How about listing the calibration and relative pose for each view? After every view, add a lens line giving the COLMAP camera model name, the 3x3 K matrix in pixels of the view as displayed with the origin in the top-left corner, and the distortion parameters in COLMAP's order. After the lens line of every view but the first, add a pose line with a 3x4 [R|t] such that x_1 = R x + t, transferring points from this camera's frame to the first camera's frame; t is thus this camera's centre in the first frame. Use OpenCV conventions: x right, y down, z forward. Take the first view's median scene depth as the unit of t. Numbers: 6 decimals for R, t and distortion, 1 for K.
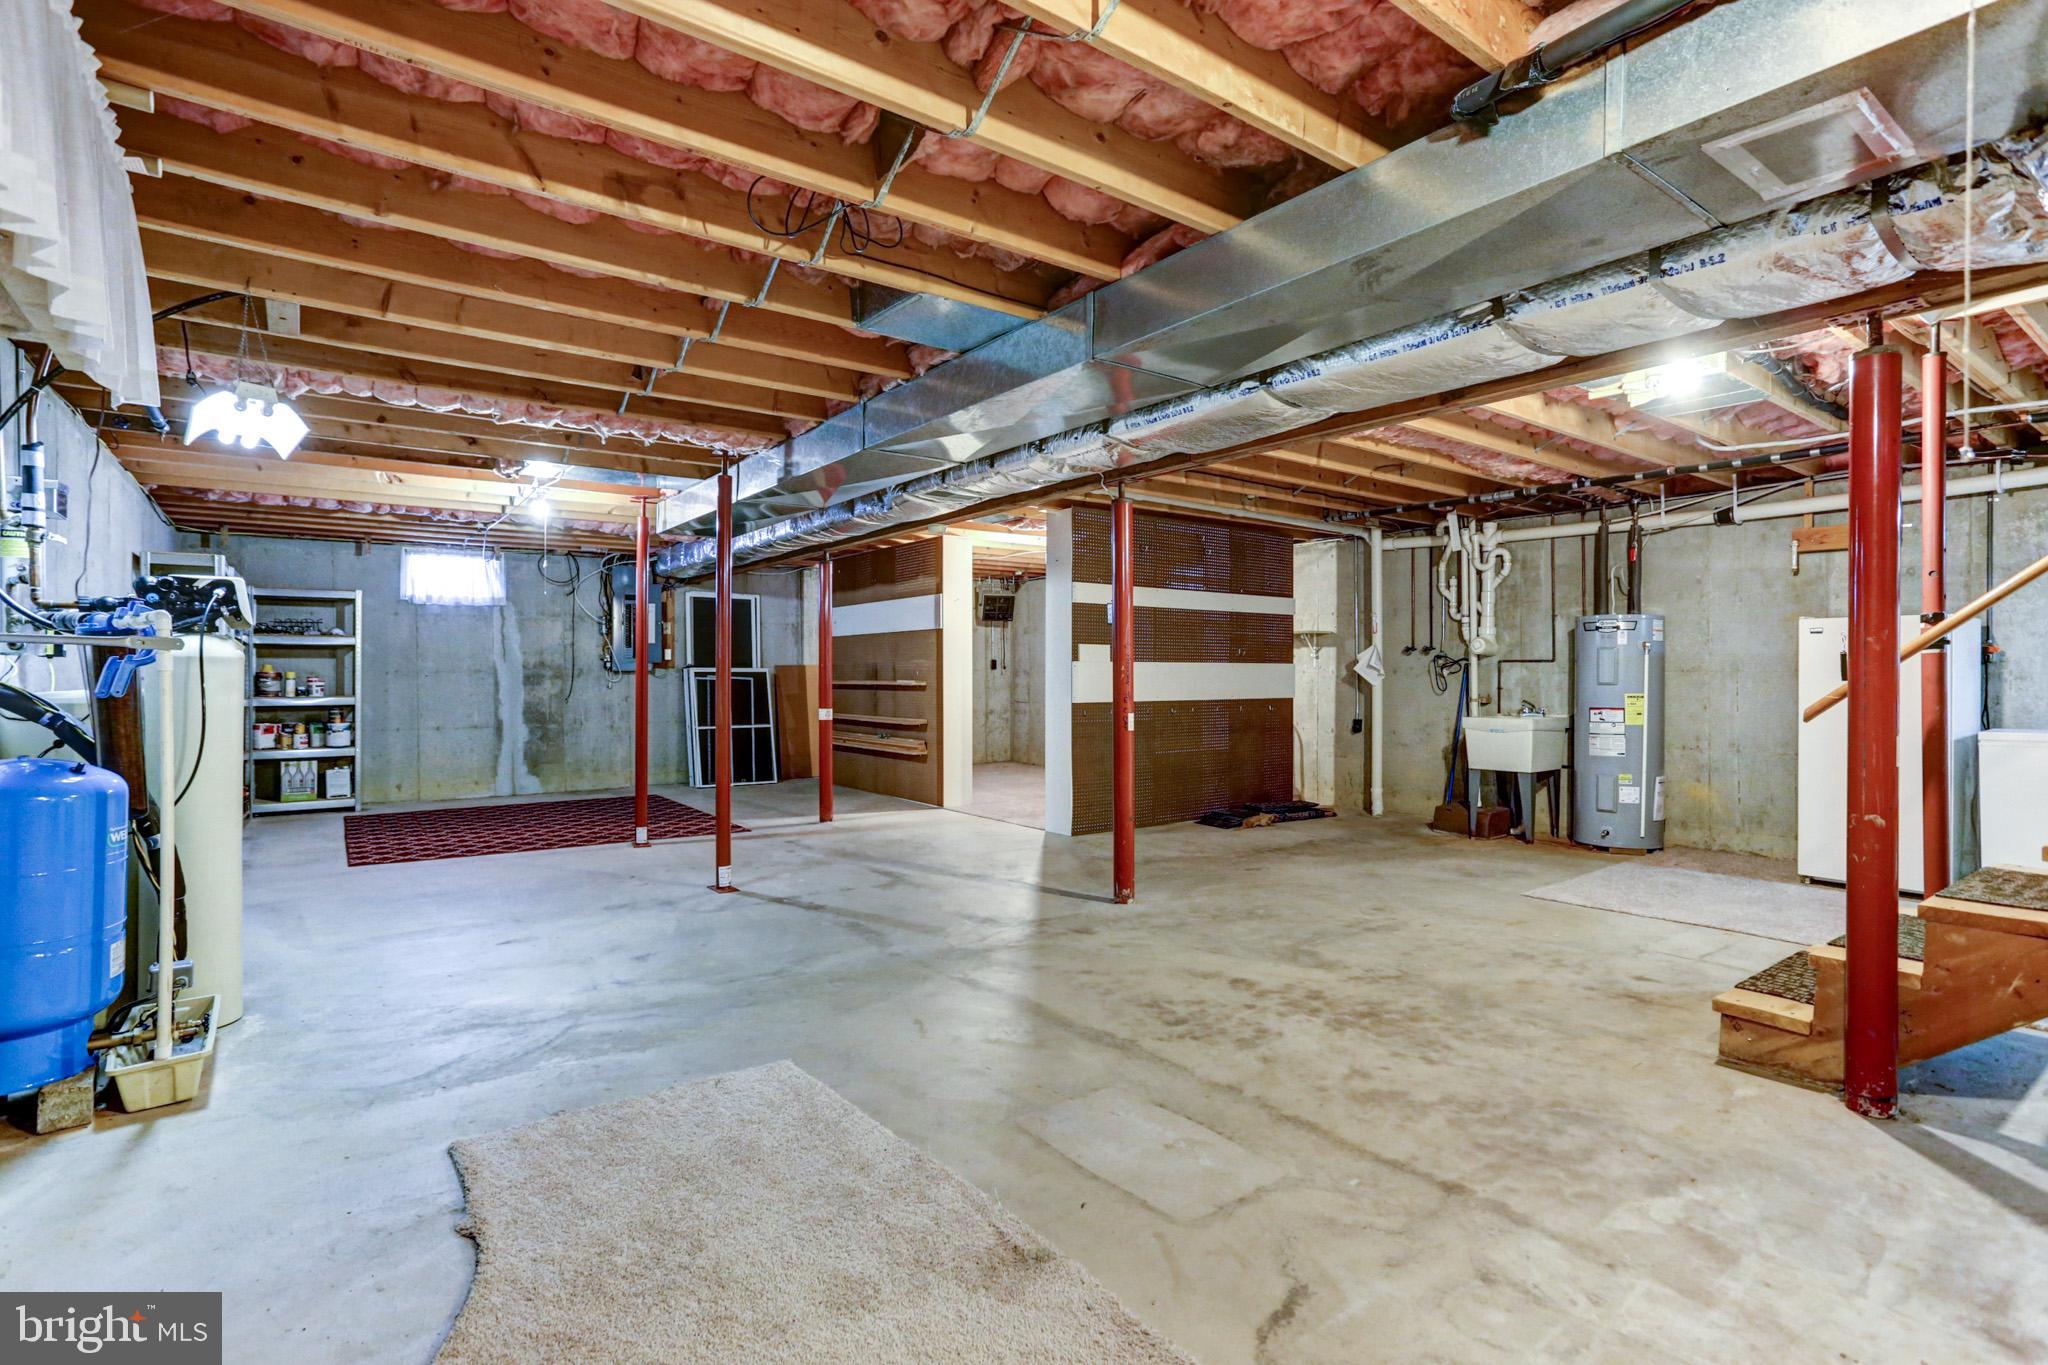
lens RADIAL K [[995.4, 0, 1024.5], [0, 995.4, 680.8], [0, 0, 1]] dist [-0.030309, 0.018607]
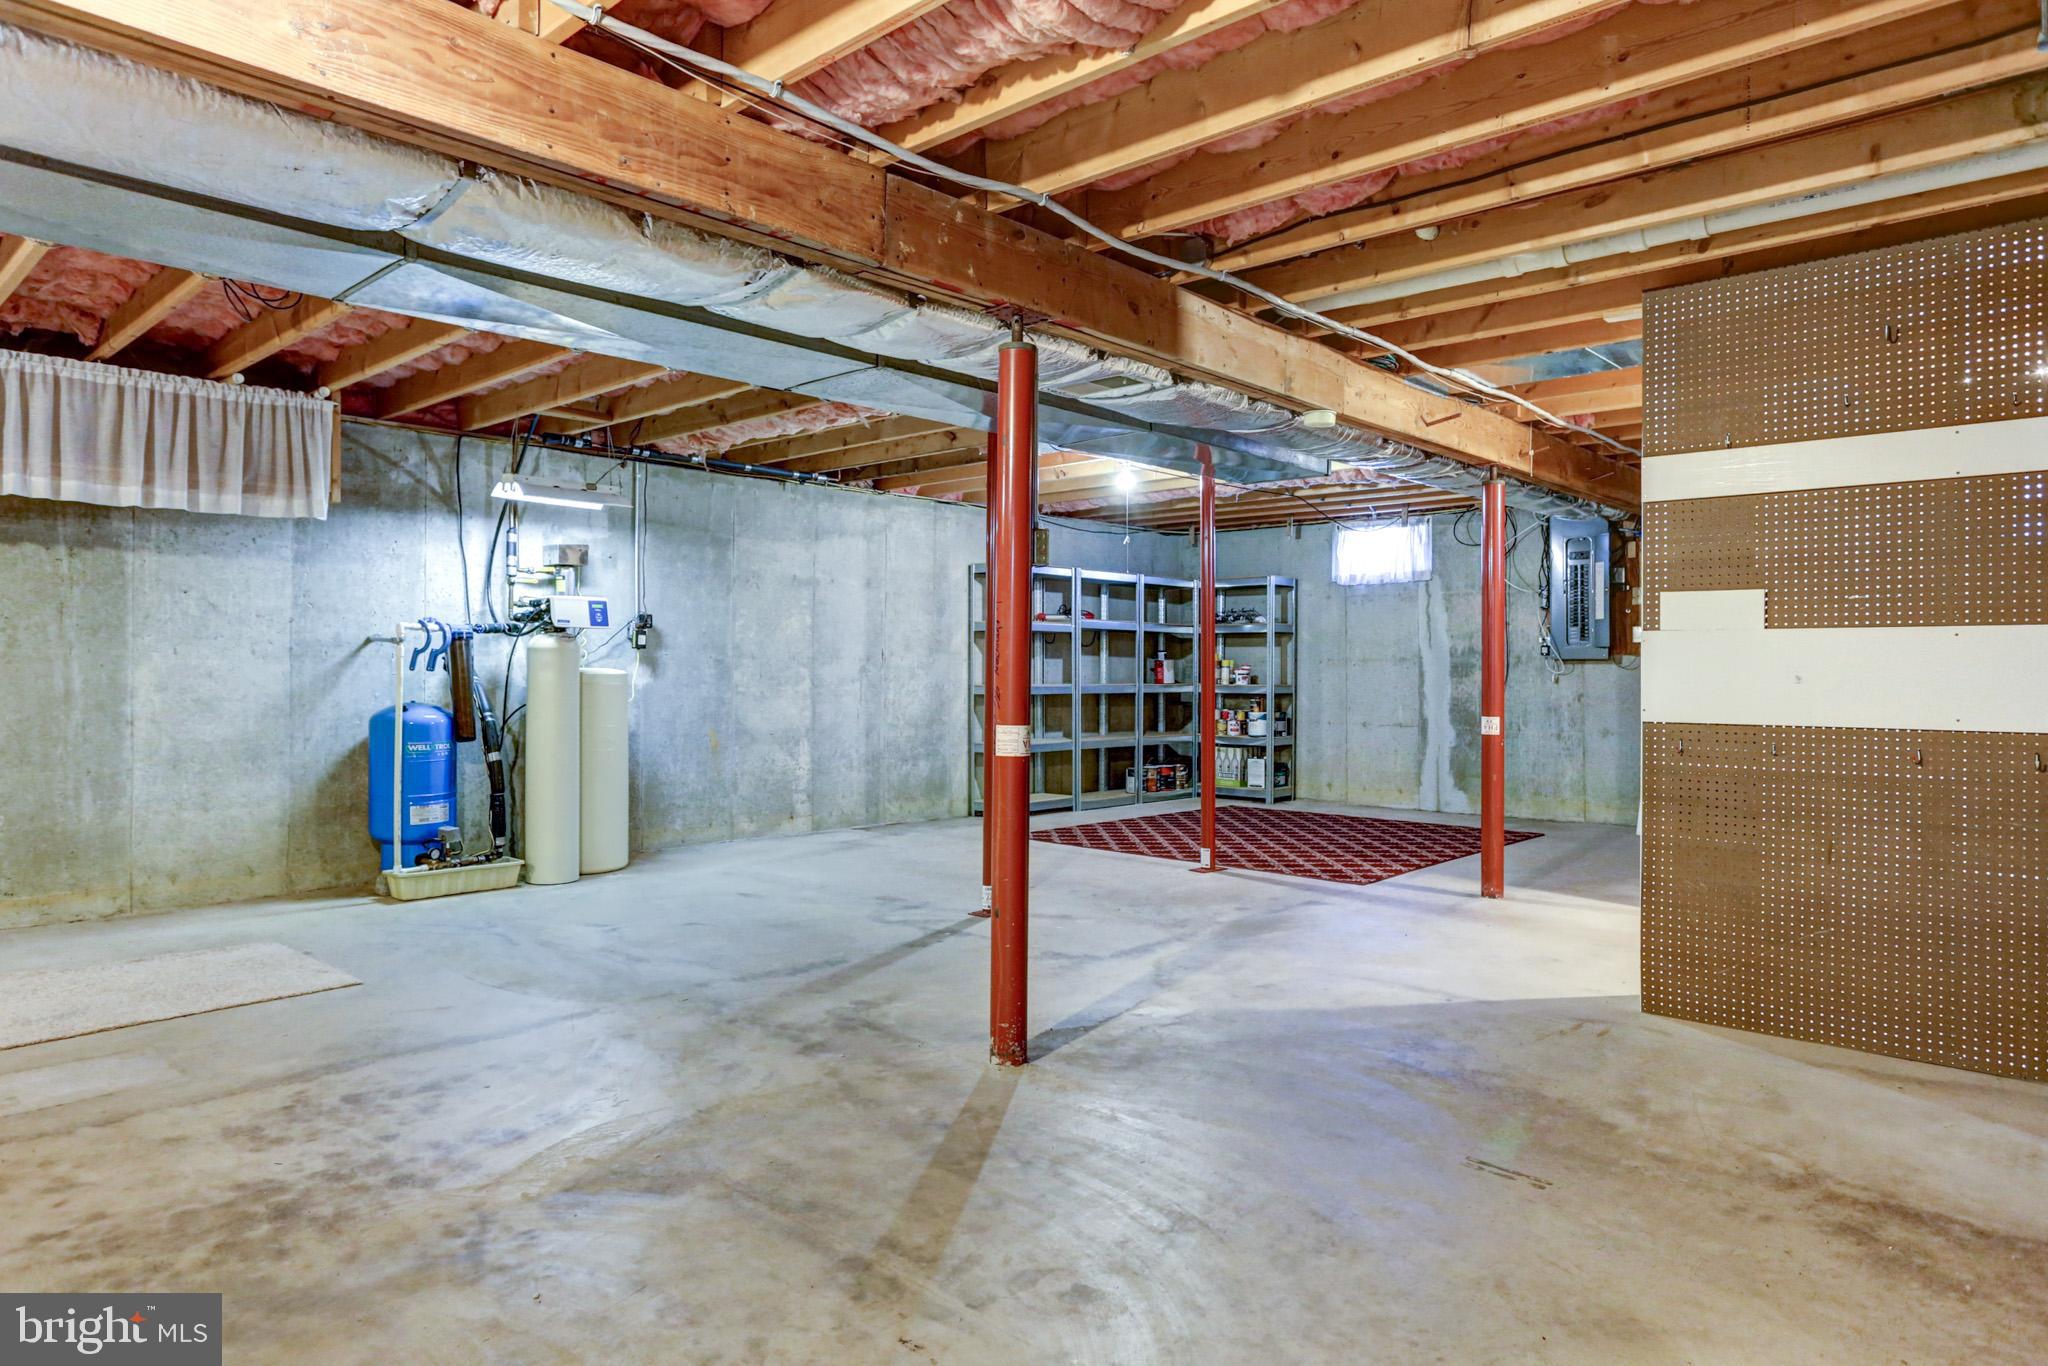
lens RADIAL K [[1246.0, 0, 1025.7], [0, 1246.0, 675.7], [0, 0, 1]] dist [0.001299, 0.005058]
pose [[0.167601, 0.008254, -0.985820, 1.119039], [-0.010352, 0.999925, 0.006612, 0.001271], [0.985800, 0.009097, 0.167674, 1.258205]]
